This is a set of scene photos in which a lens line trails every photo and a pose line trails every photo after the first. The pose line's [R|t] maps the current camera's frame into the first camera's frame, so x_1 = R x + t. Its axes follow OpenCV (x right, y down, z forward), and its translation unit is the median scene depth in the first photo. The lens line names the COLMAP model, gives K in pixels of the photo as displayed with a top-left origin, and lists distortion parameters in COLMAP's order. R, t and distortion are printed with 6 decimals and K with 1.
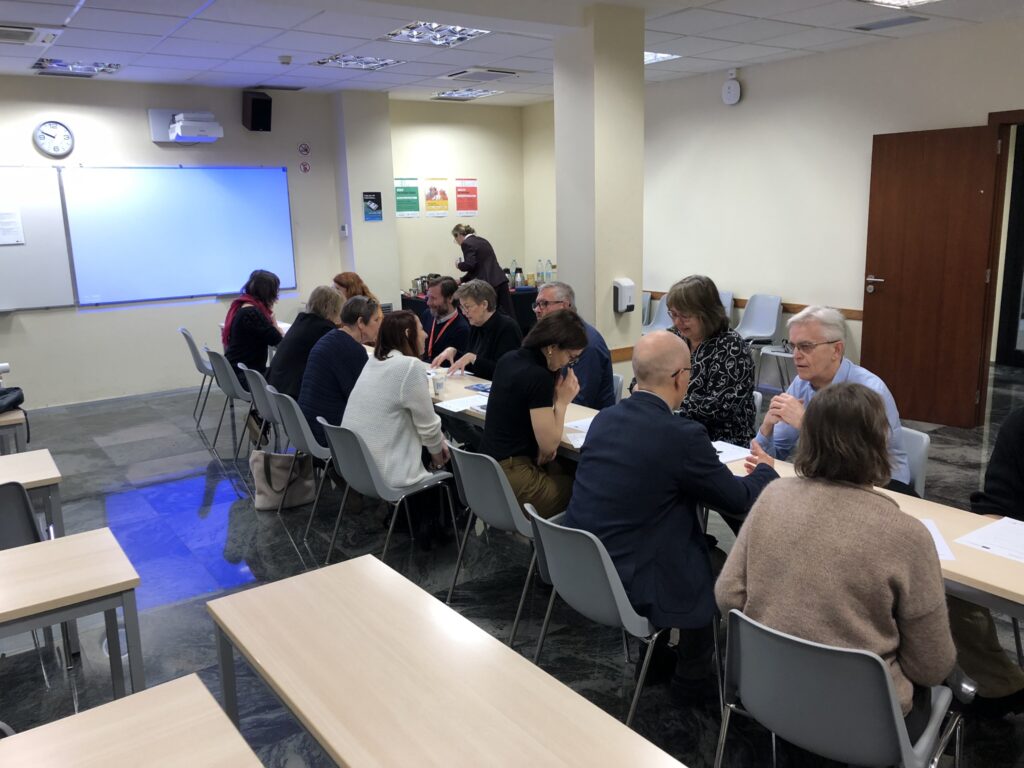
lens RADIAL K [[821.7, 0, 512.0], [0, 821.7, 384.0], [0, 0, 1]] dist [0.013941, 0.010898]
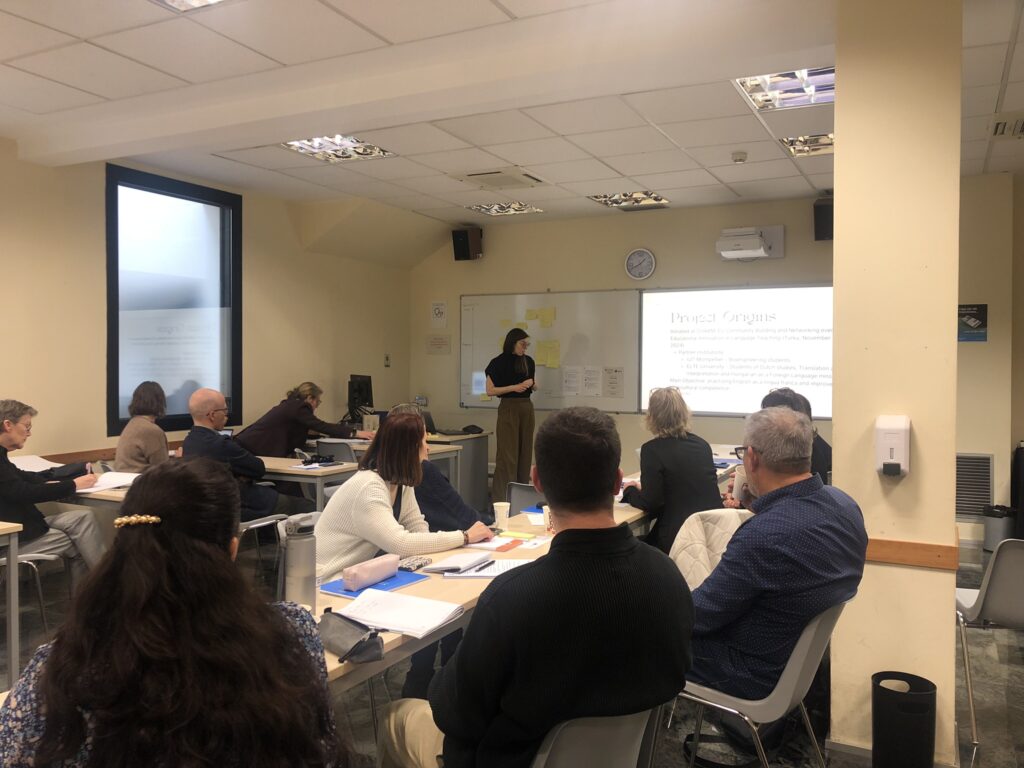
lens RADIAL K [[821.7, 0, 512.0], [0, 821.7, 384.0], [0, 0, 1]] dist [0.013941, 0.010898]
pose [[0.446725, 0.060811, -0.892602, 0.337797], [-0.197581, 0.979760, -0.032135, -0.048747], [0.872582, 0.190716, 0.449698, 0.282902]]
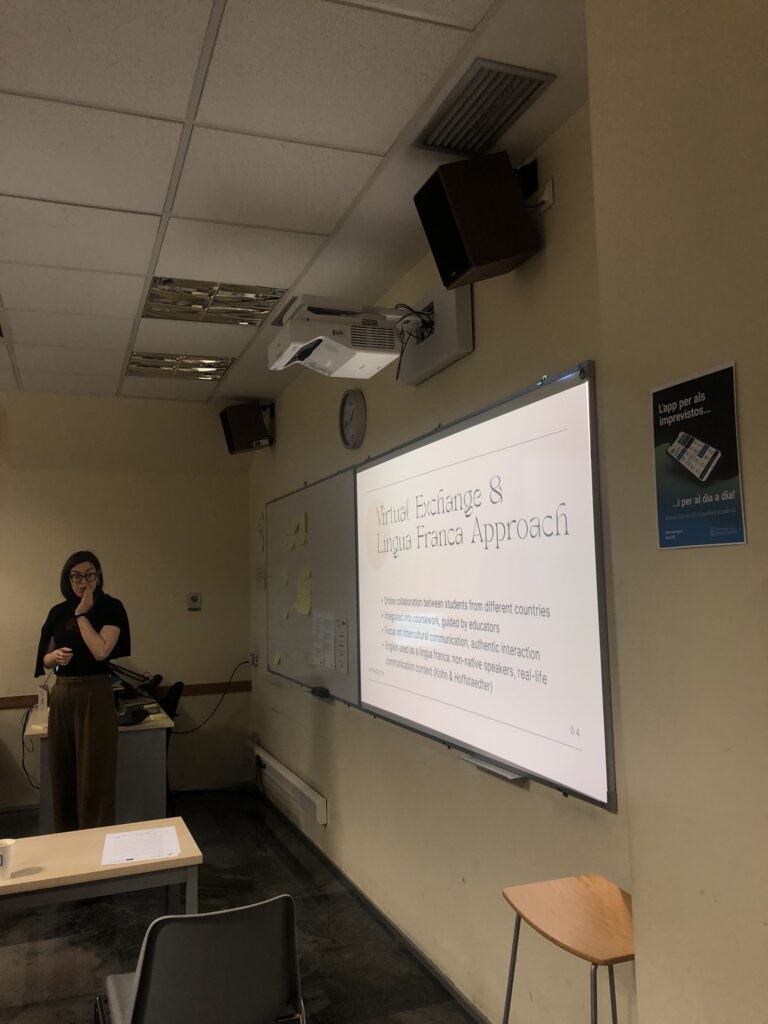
lens RADIAL K [[821.7, 0, 384.0], [0, 821.7, 512.0], [0, 0, 1]] dist [0.013941, 0.010898]
pose [[-0.253693, -0.037283, -0.966566, 0.013421], [-0.152733, 0.988266, 0.001968, -0.196631], [0.955151, 0.148125, -0.256410, 0.987566]]
